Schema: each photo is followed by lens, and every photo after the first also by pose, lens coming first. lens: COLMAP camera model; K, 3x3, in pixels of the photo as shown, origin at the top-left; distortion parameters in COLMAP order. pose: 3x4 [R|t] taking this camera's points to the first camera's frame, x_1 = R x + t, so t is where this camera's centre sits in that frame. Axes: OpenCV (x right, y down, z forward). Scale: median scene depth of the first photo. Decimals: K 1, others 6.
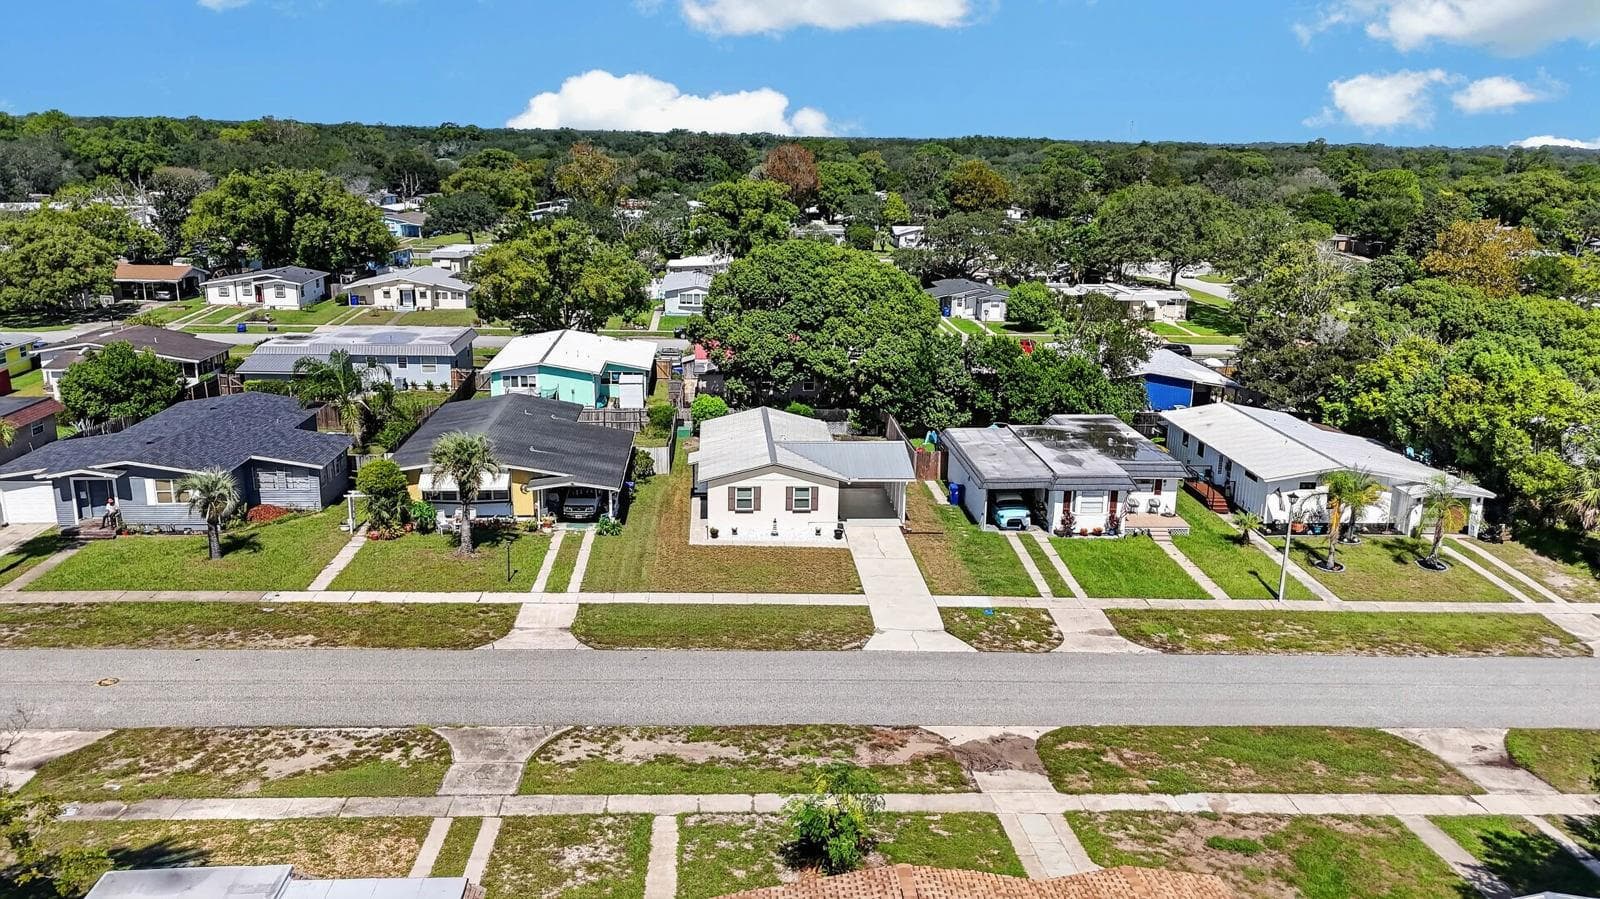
lens RADIAL K [[1168.6, 0, 800.0], [0, 1168.6, 449.5], [0, 0, 1]] dist [0.144242, -0.169153]
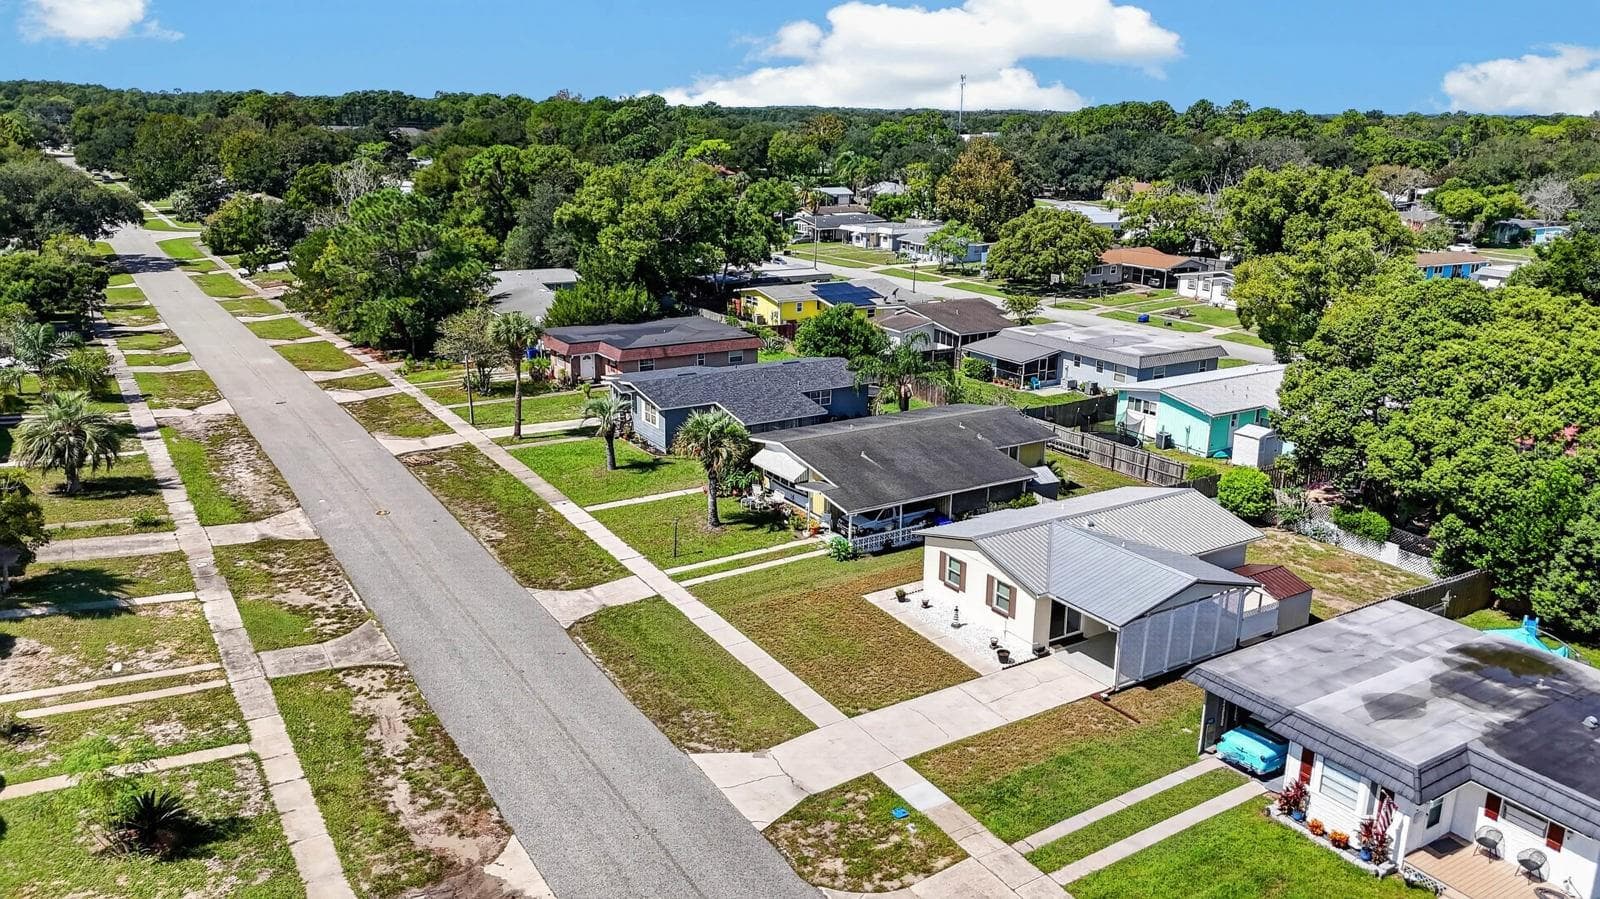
lens RADIAL K [[1179.3, 0, 804.6], [0, 1179.3, 447.9], [0, 0, 1]] dist [0.091001, -0.096947]
pose [[0.475545, 0.230530, -0.848948, 0.577235], [-0.230498, 0.963988, 0.132653, -0.124842], [0.848956, 0.132599, 0.511557, 0.487290]]
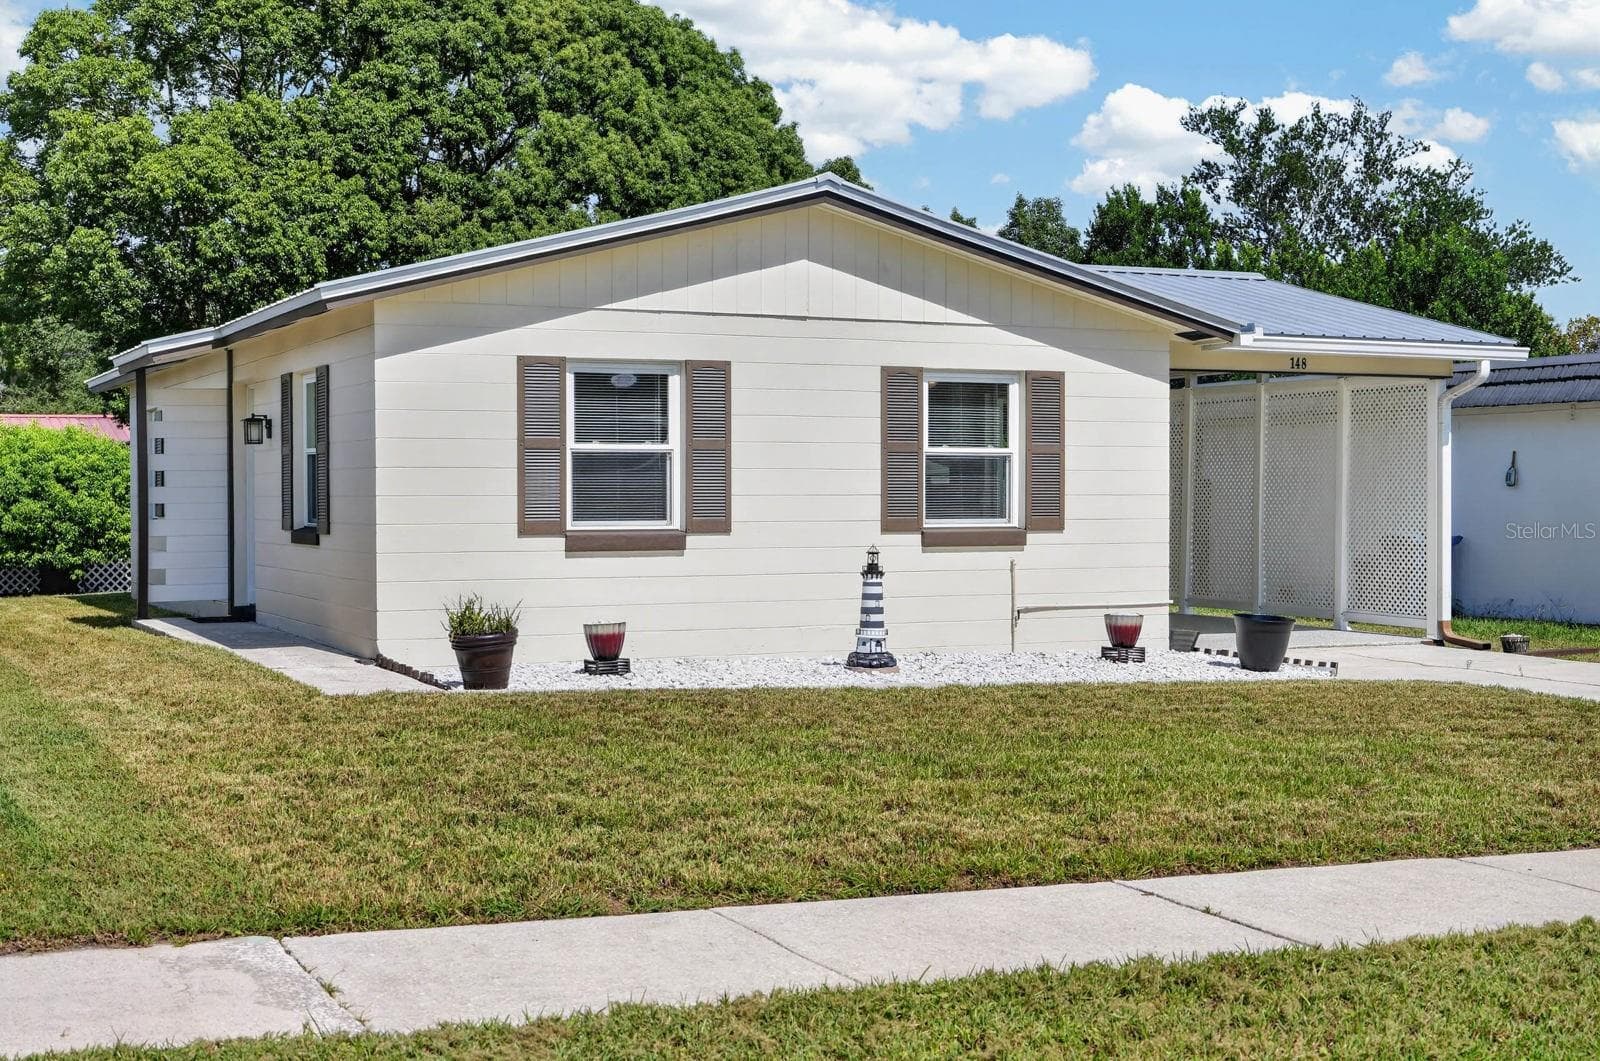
lens RADIAL K [[2116.0, 0, 800.0], [0, 2116.0, 530.5], [0, 0, 1]] dist [-0.010216, 0.080905]
pose [[0.931867, -0.027746, 0.361738, -0.122683], [0.112221, 0.970217, -0.214673, 0.110883], [-0.345008, 0.240642, 0.907227, 0.760744]]
